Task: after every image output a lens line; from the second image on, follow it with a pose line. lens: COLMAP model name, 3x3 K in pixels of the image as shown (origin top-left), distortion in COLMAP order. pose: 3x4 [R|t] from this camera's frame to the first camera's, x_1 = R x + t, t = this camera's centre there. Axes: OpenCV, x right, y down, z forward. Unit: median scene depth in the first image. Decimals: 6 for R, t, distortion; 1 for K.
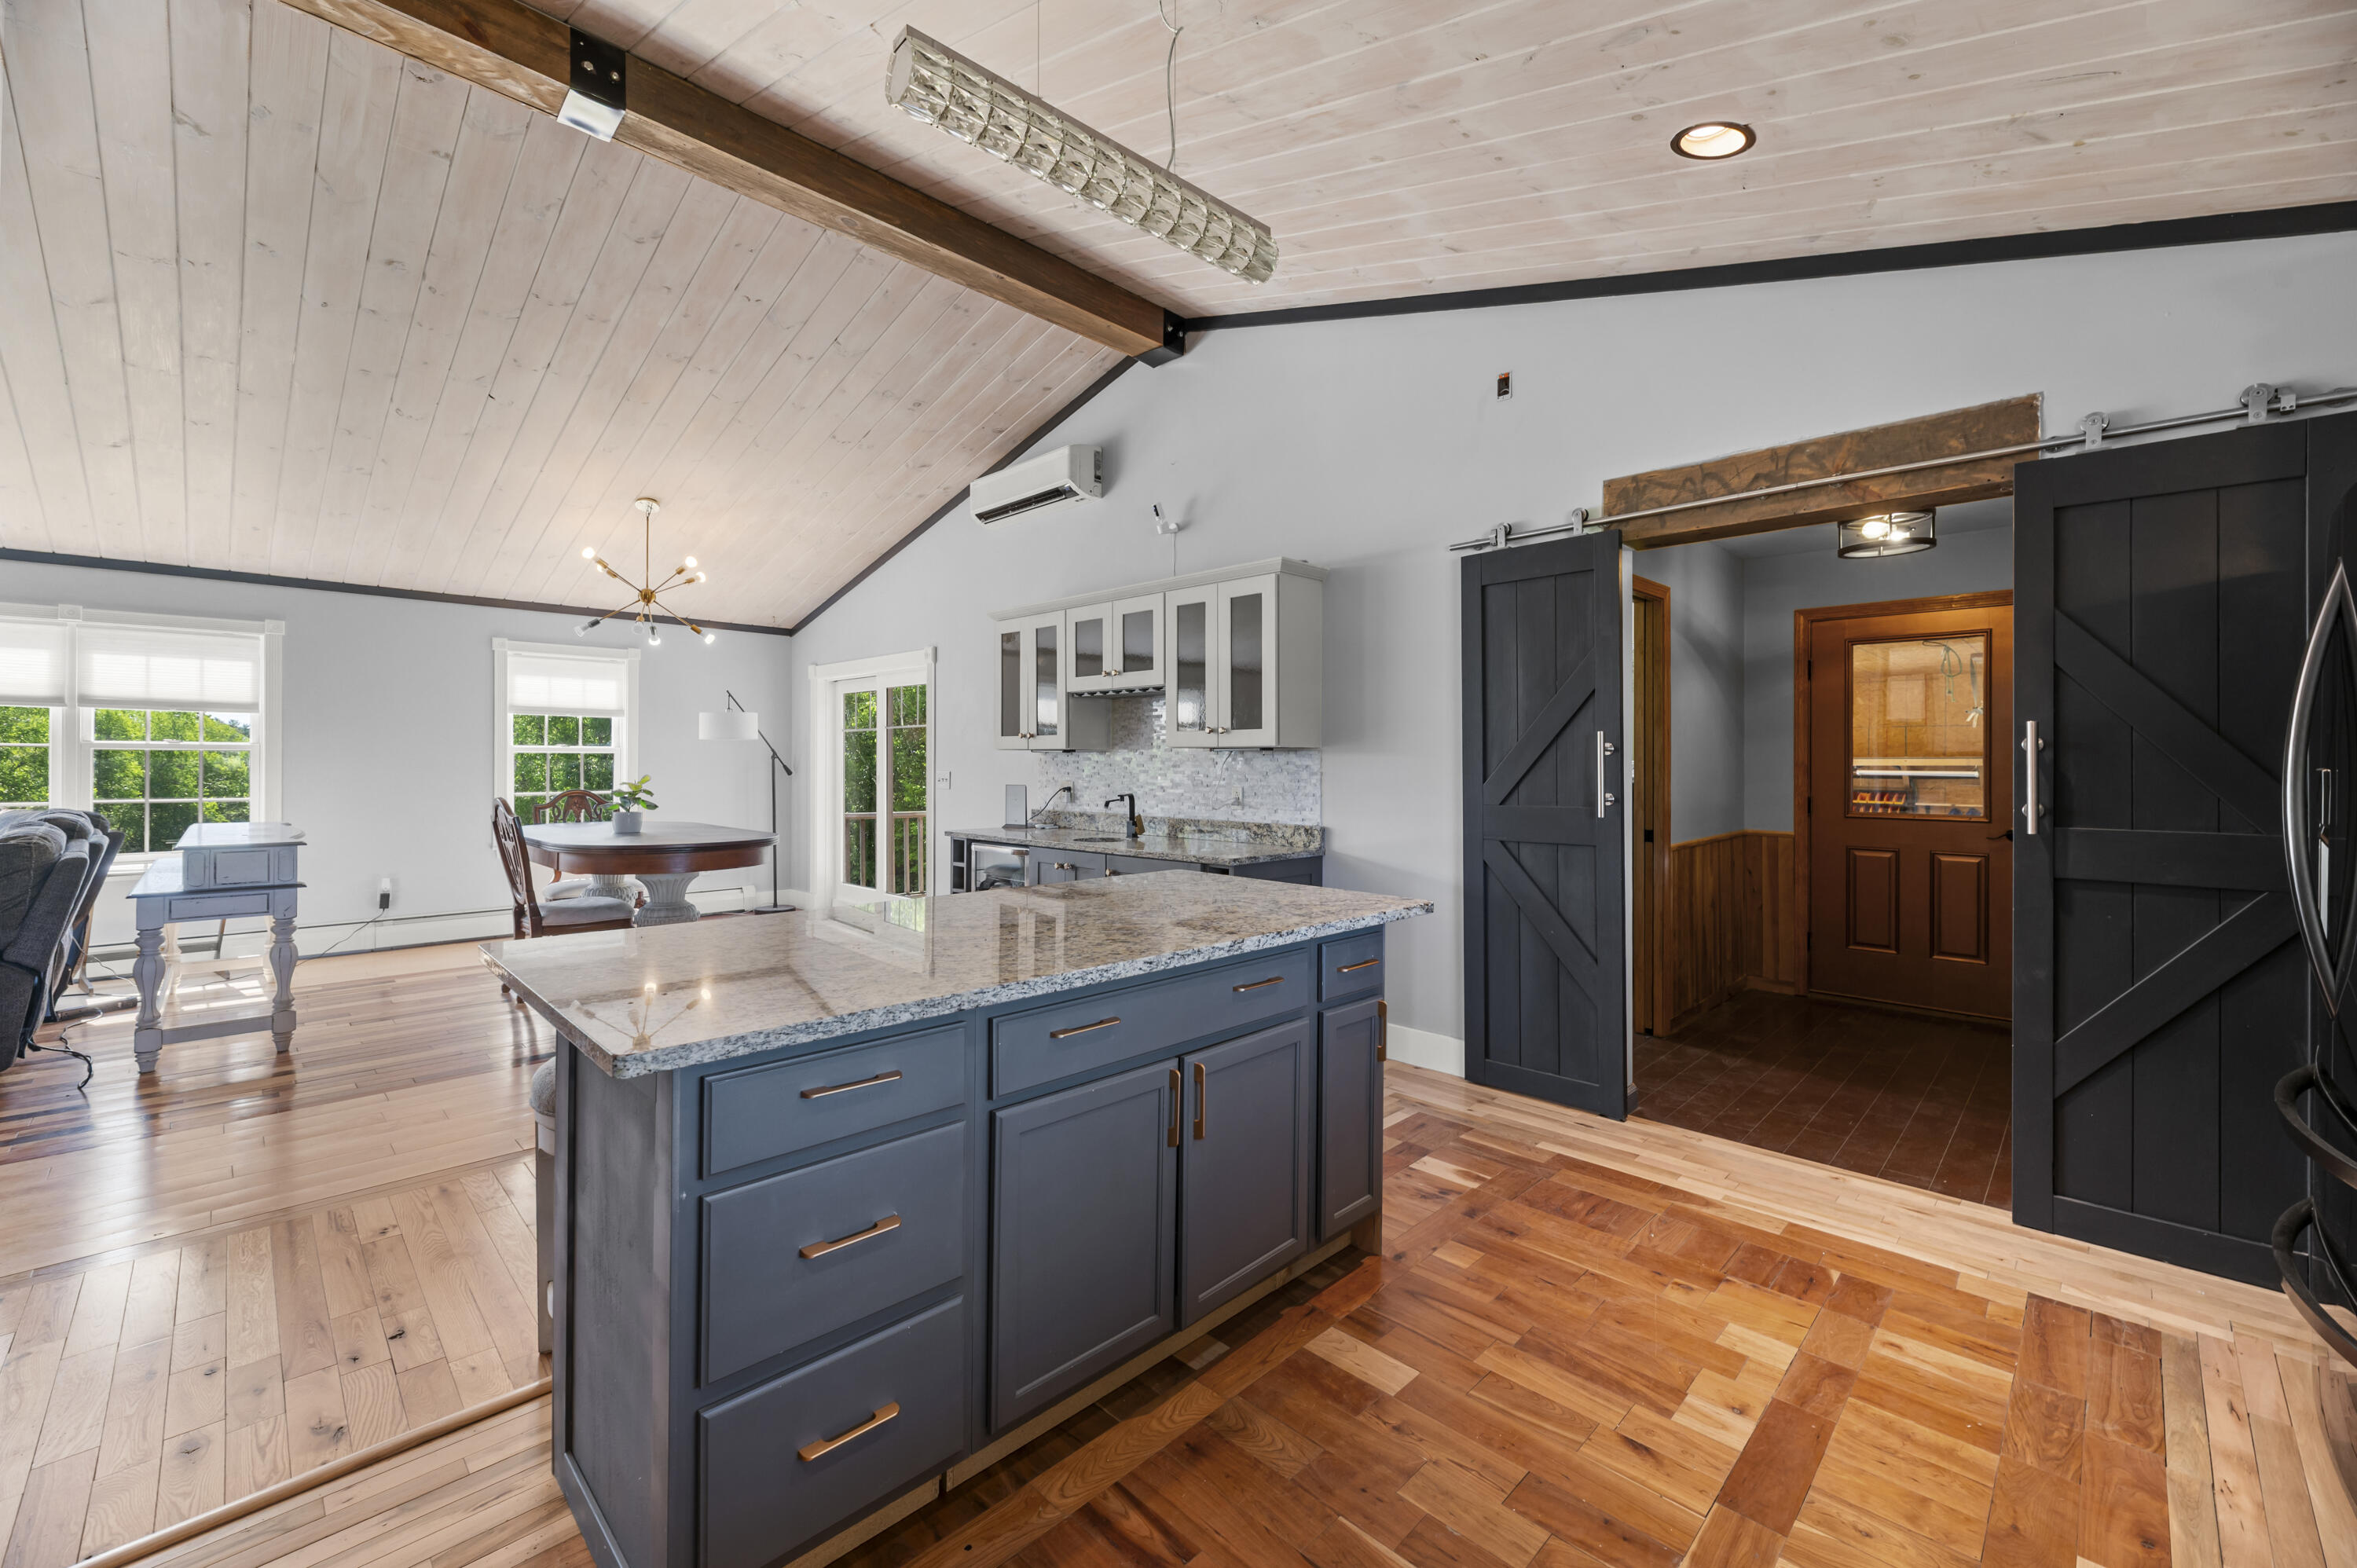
lens RADIAL K [[949.3, 0, 1187.0], [0, 949.3, 753.7], [0, 0, 1]] dist [0.001406, 0.000094]
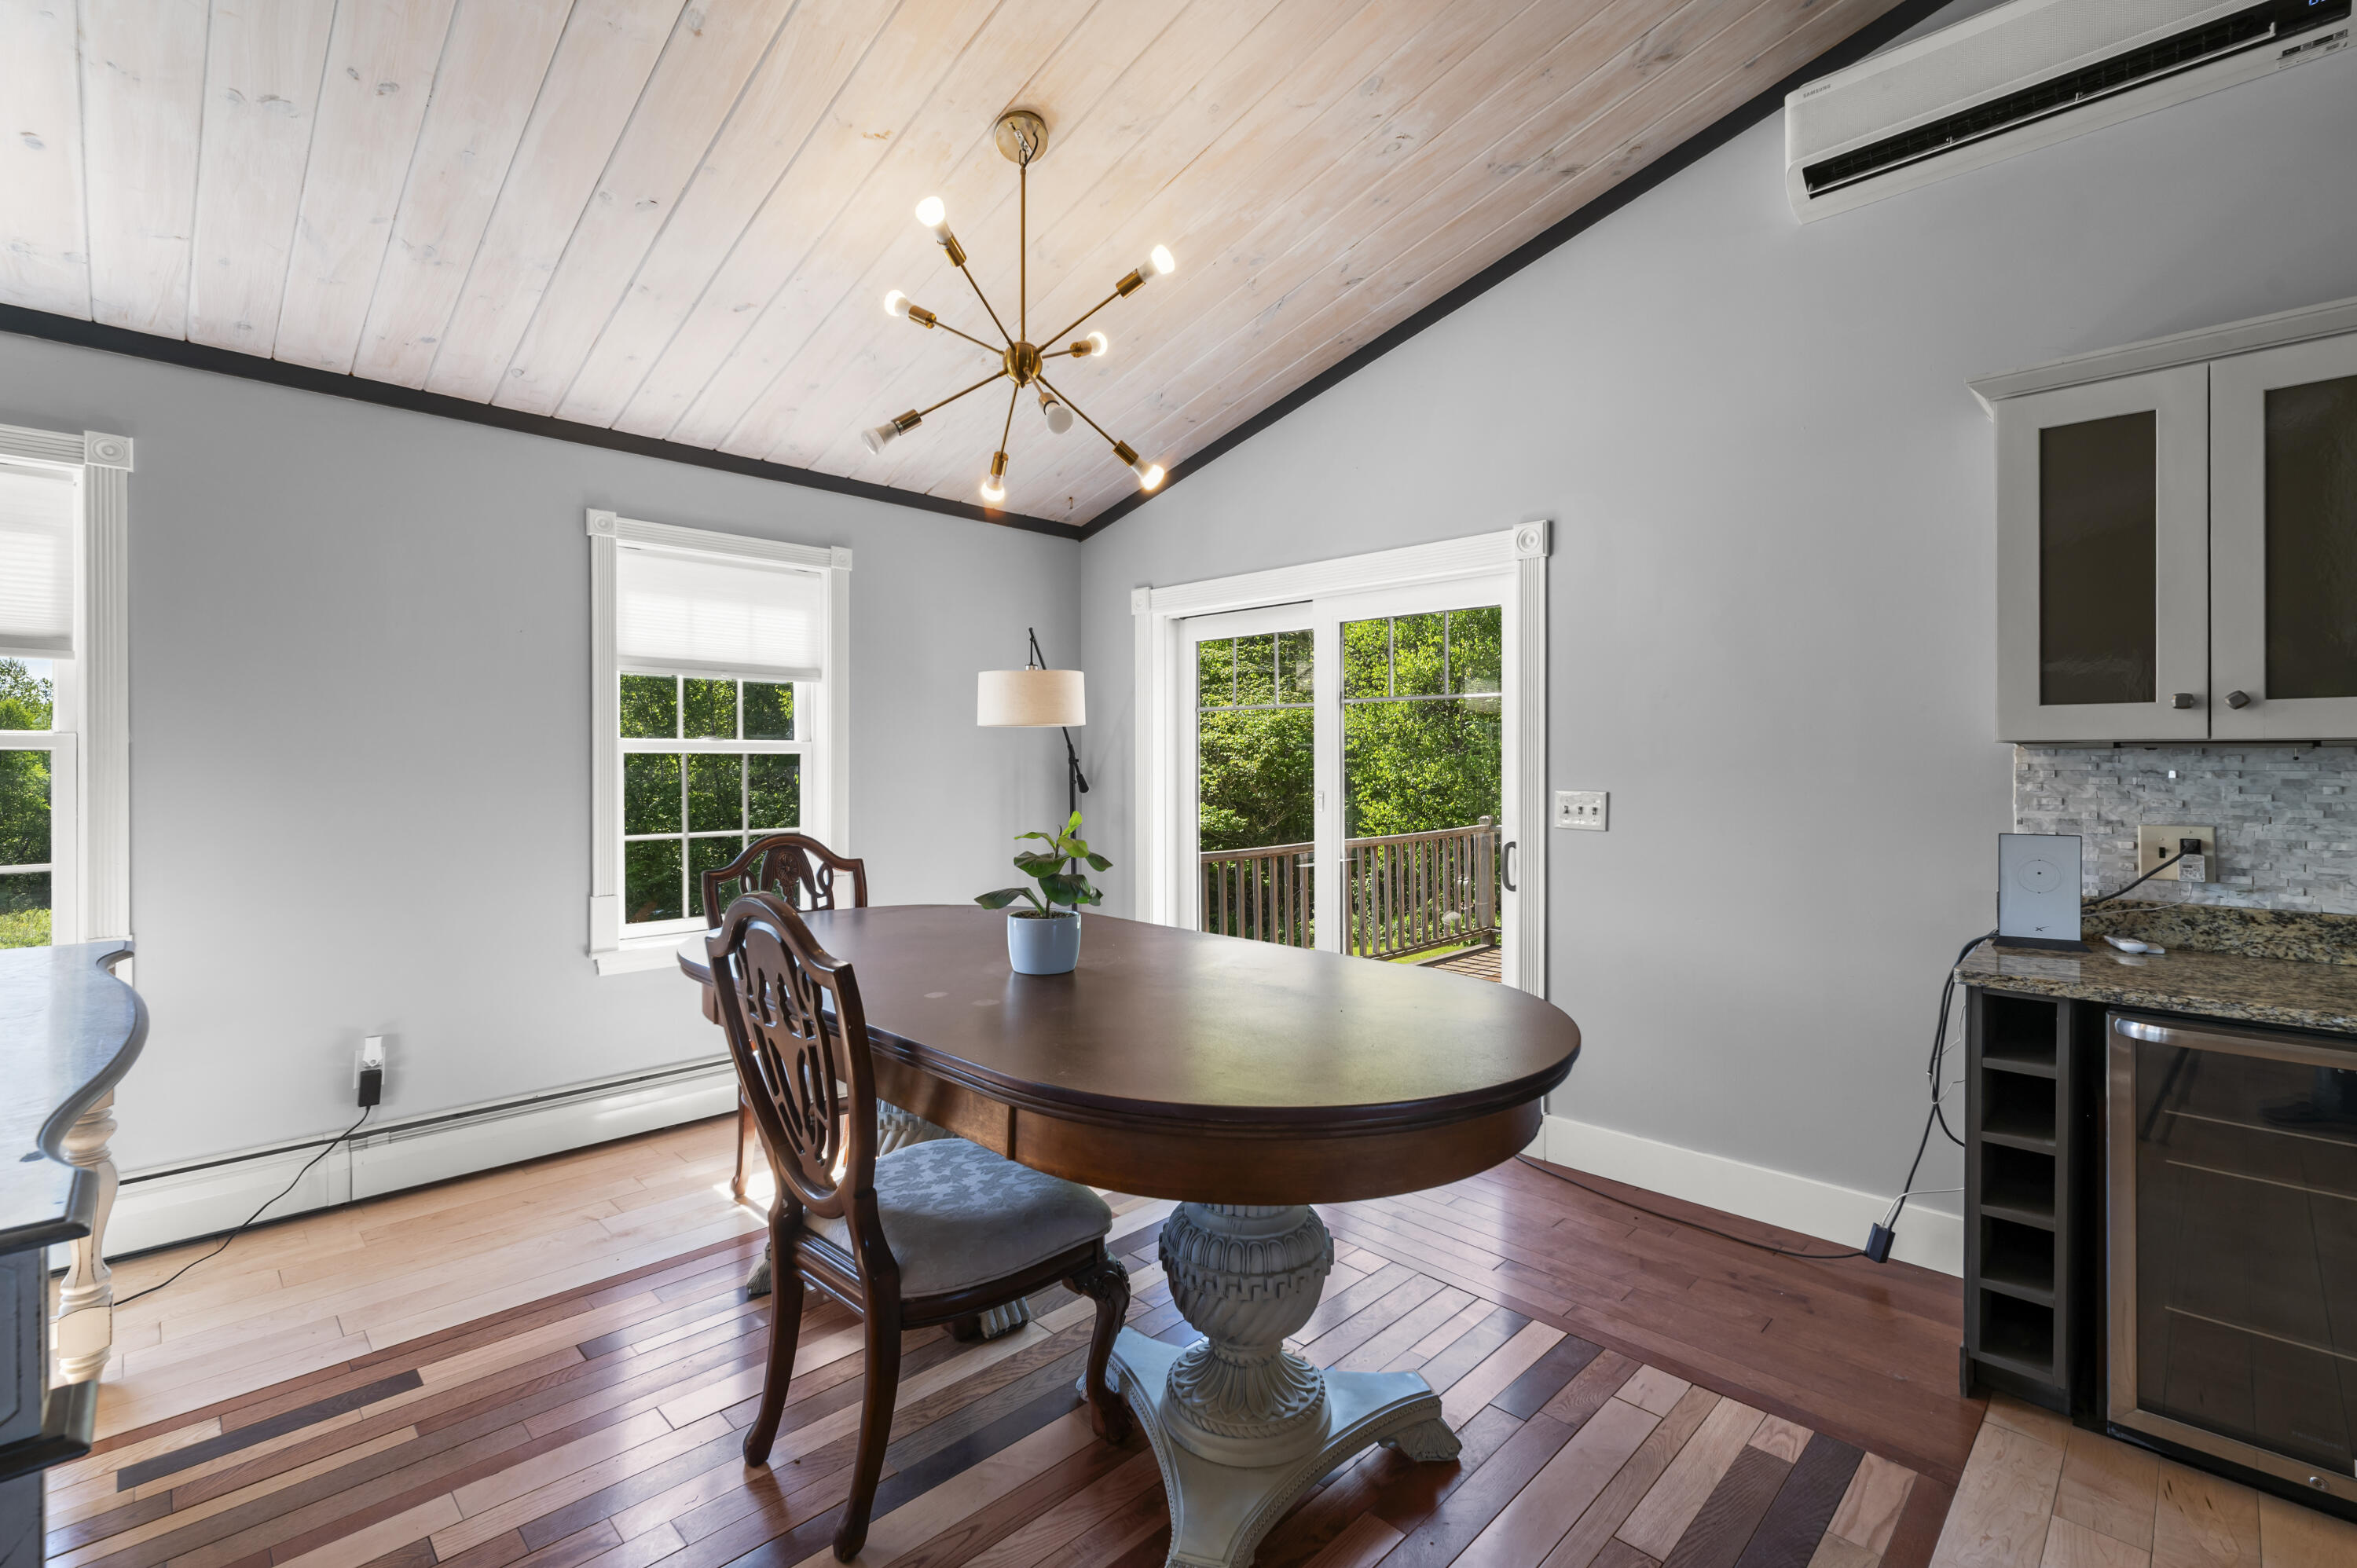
lens RADIAL K [[1040.2, 0, 1185.6], [0, 1040.2, 759.1], [0, 0, 1]] dist [-0.001034, 0.000085]
pose [[0.999983, -0.002578, -0.005190, -0.533405], [0.002611, 0.999976, 0.006452, -0.001100], [0.005173, -0.006465, 0.999966, 0.599018]]
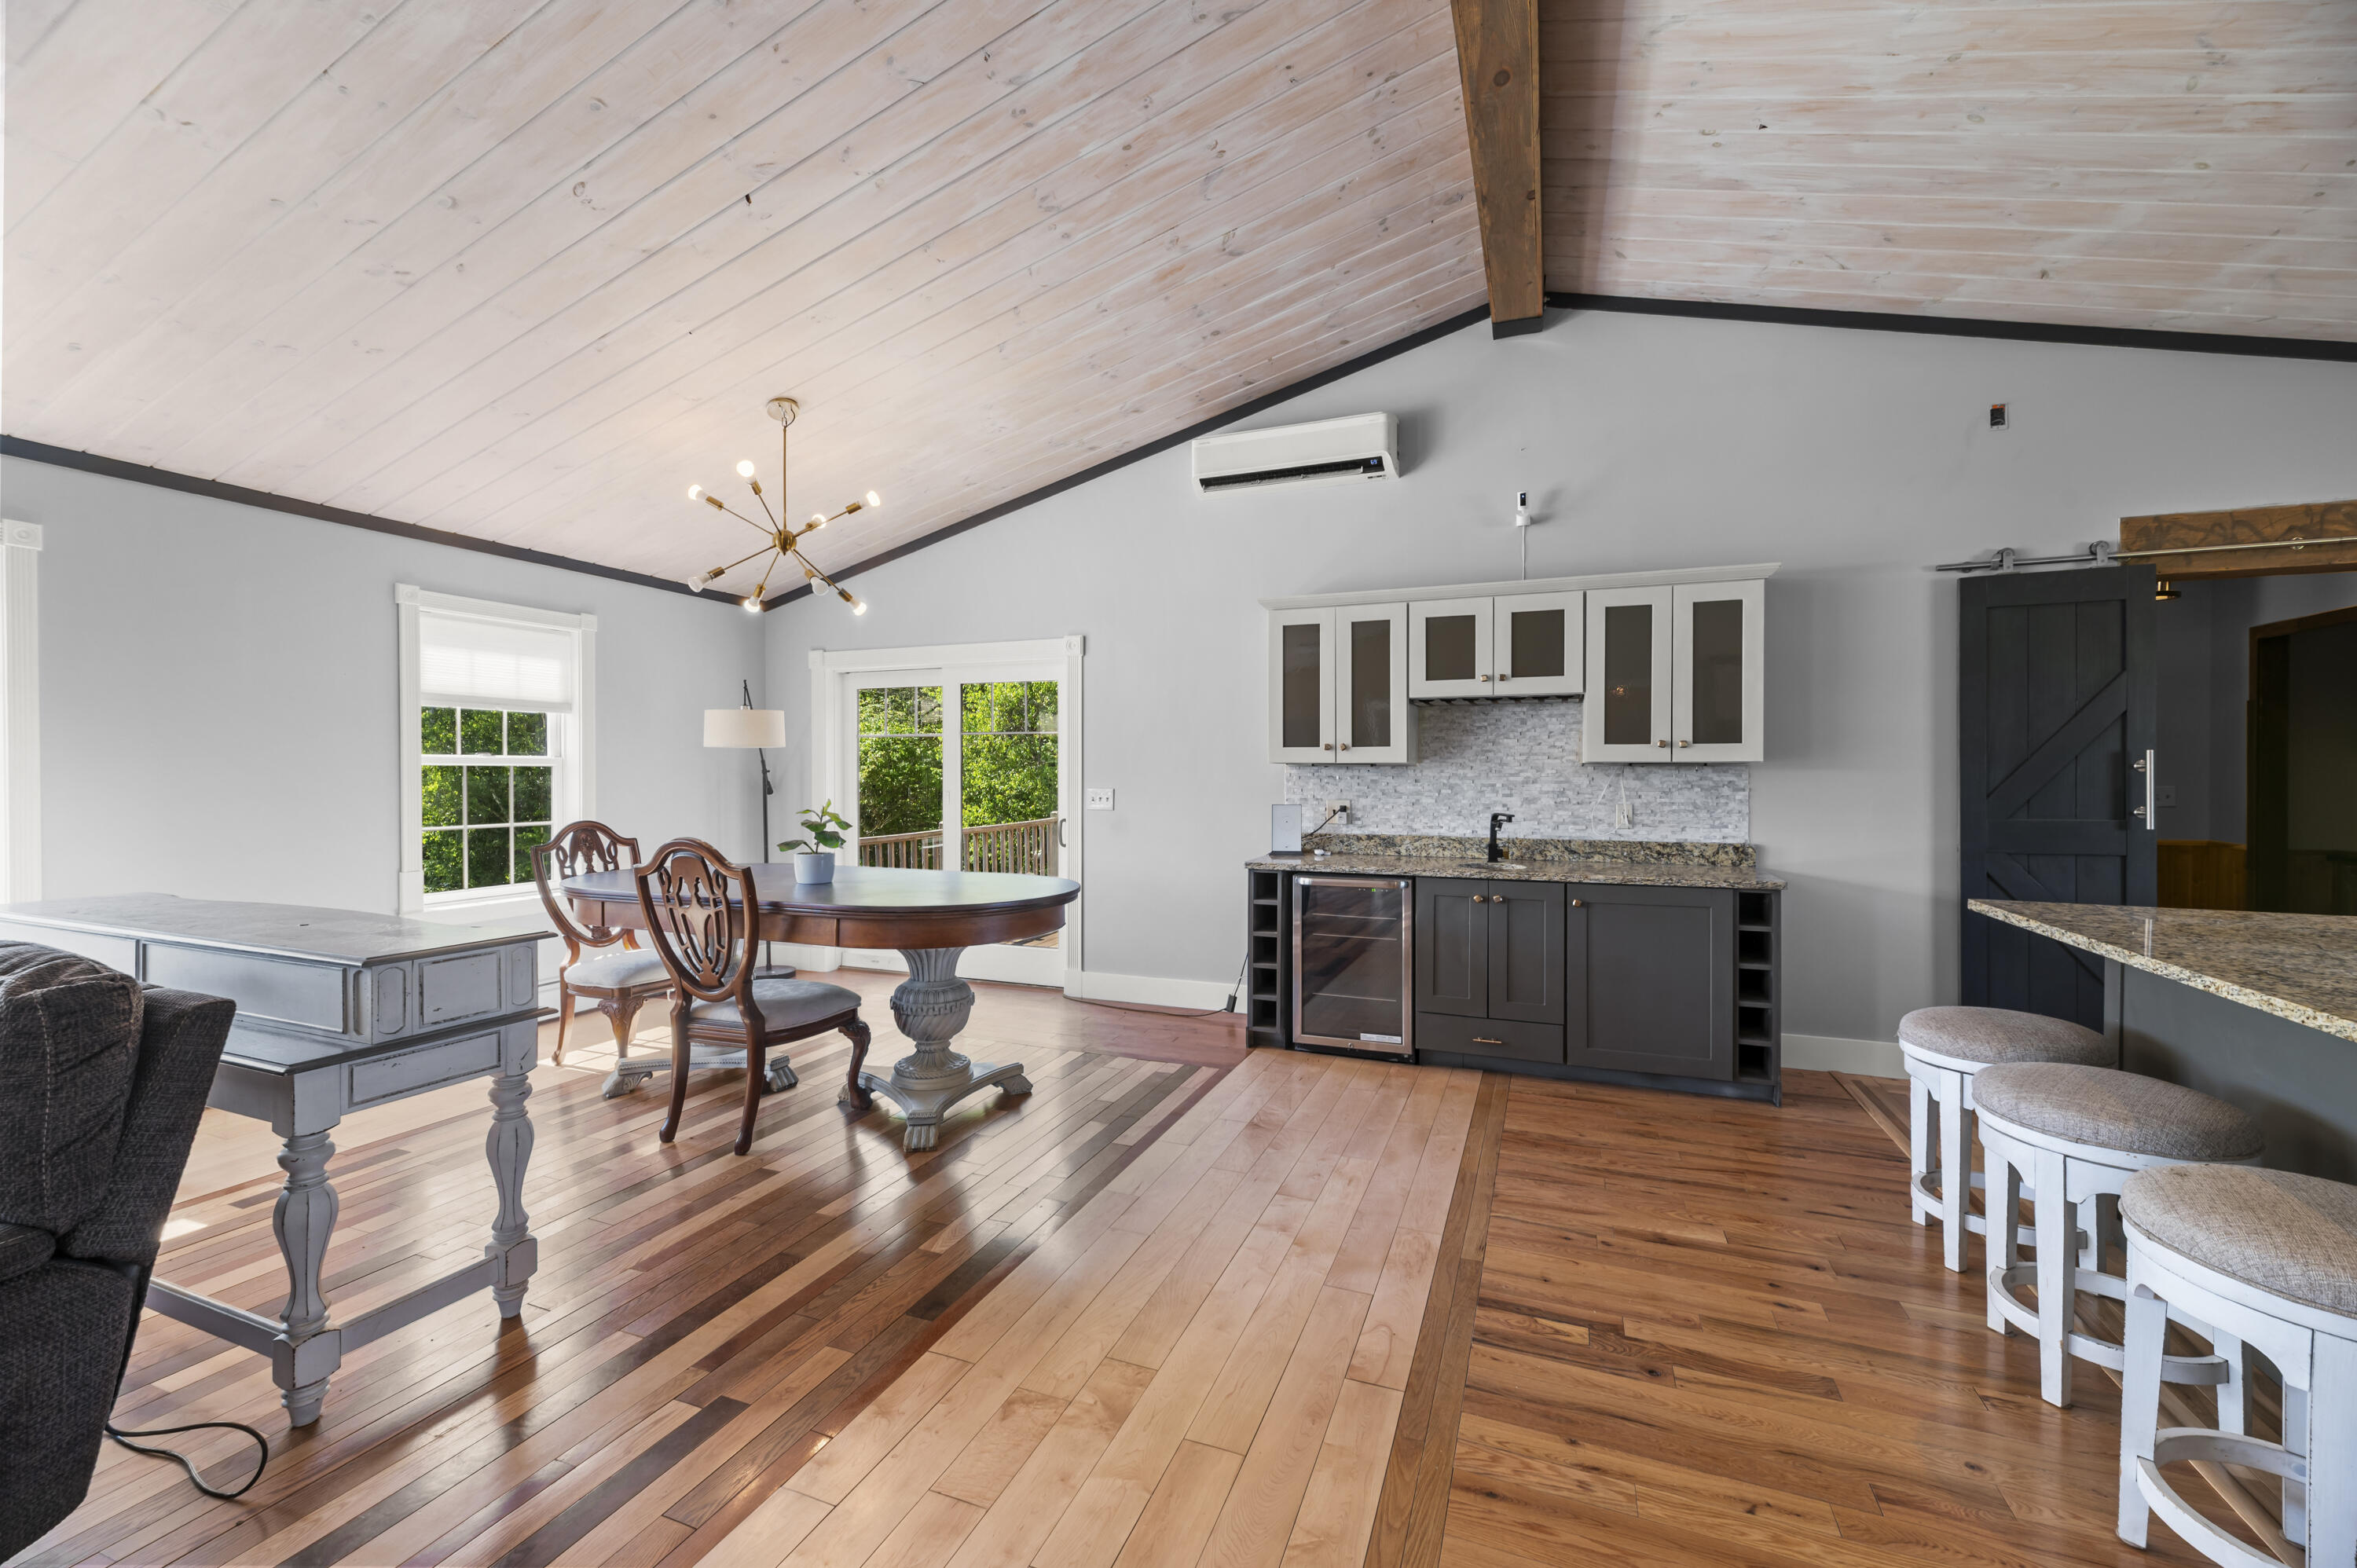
lens RADIAL K [[939.9, 0, 1181.1], [0, 939.9, 775.1], [0, 0, 1]] dist [0.000970, 0.000213]
pose [[0.920523, -0.003728, 0.390671, -0.611512], [-0.001149, 0.999924, 0.012248, -0.004042], [-0.390687, -0.011723, 0.920449, 0.271157]]
